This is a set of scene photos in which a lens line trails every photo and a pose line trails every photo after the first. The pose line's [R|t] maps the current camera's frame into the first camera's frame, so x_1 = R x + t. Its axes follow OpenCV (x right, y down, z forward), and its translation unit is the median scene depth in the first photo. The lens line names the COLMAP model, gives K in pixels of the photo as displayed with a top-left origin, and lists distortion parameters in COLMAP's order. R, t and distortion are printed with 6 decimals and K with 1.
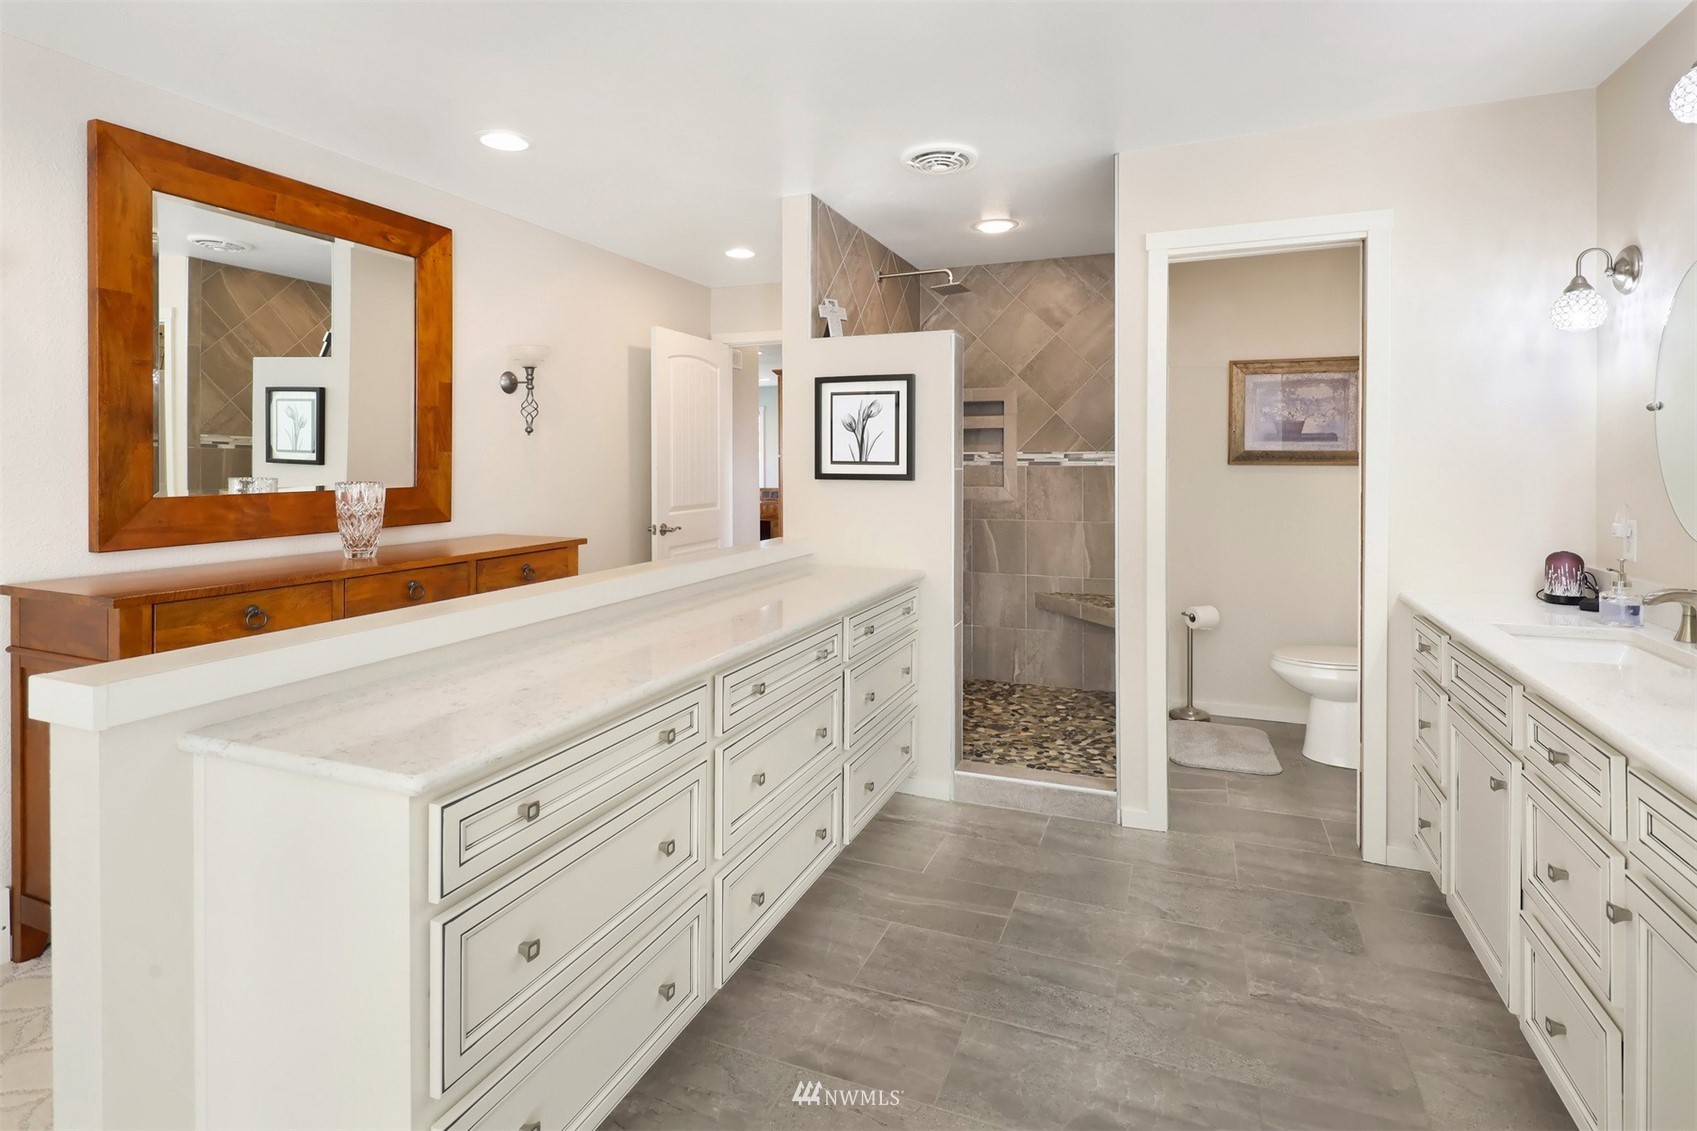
lens RADIAL K [[838.7, 0, 846.3], [0, 838.7, 463.5], [0, 0, 1]] dist [-0.001954, -0.001119]
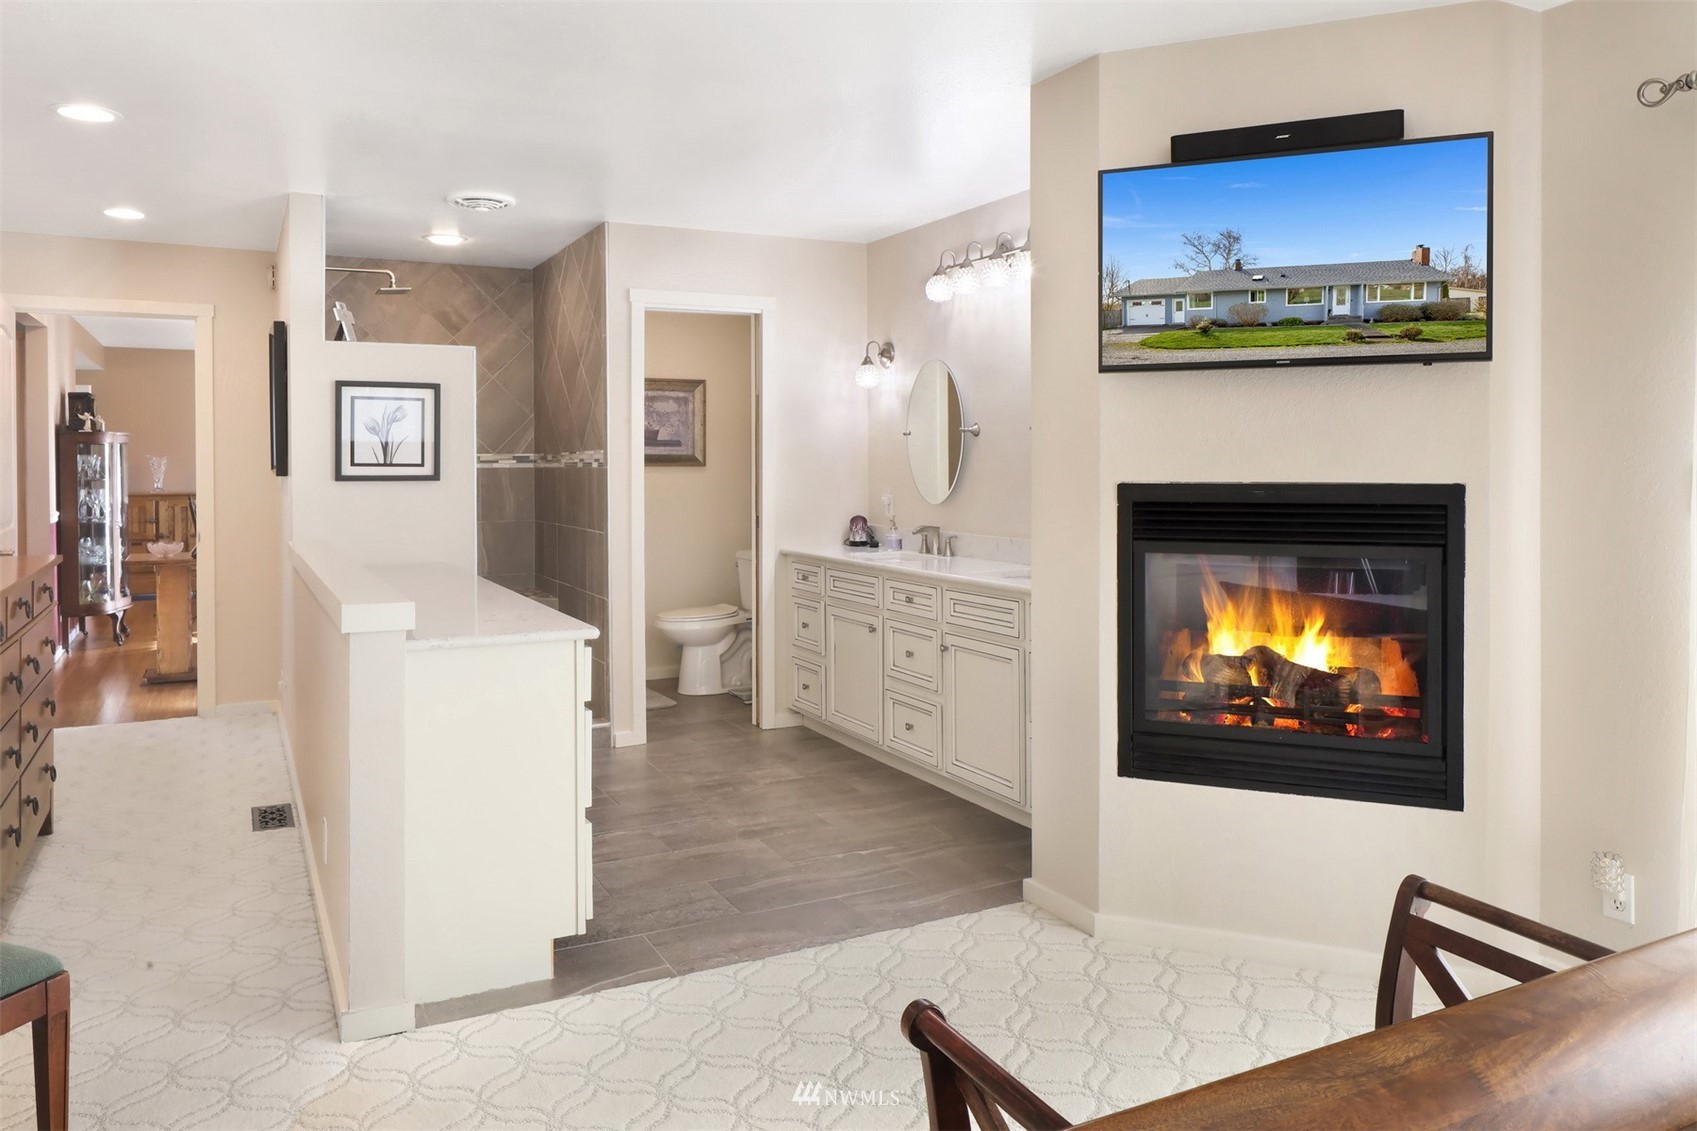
lens RADIAL K [[1182.2, 0, 845.4], [0, 1182.2, 473.5], [0, 0, 1]] dist [0.000705, -0.001224]
pose [[0.644824, -0.007909, 0.764290, -0.746392], [0.004064, 0.999968, 0.006918, 0.002239], [-0.764320, -0.001355, 0.644836, -0.396721]]
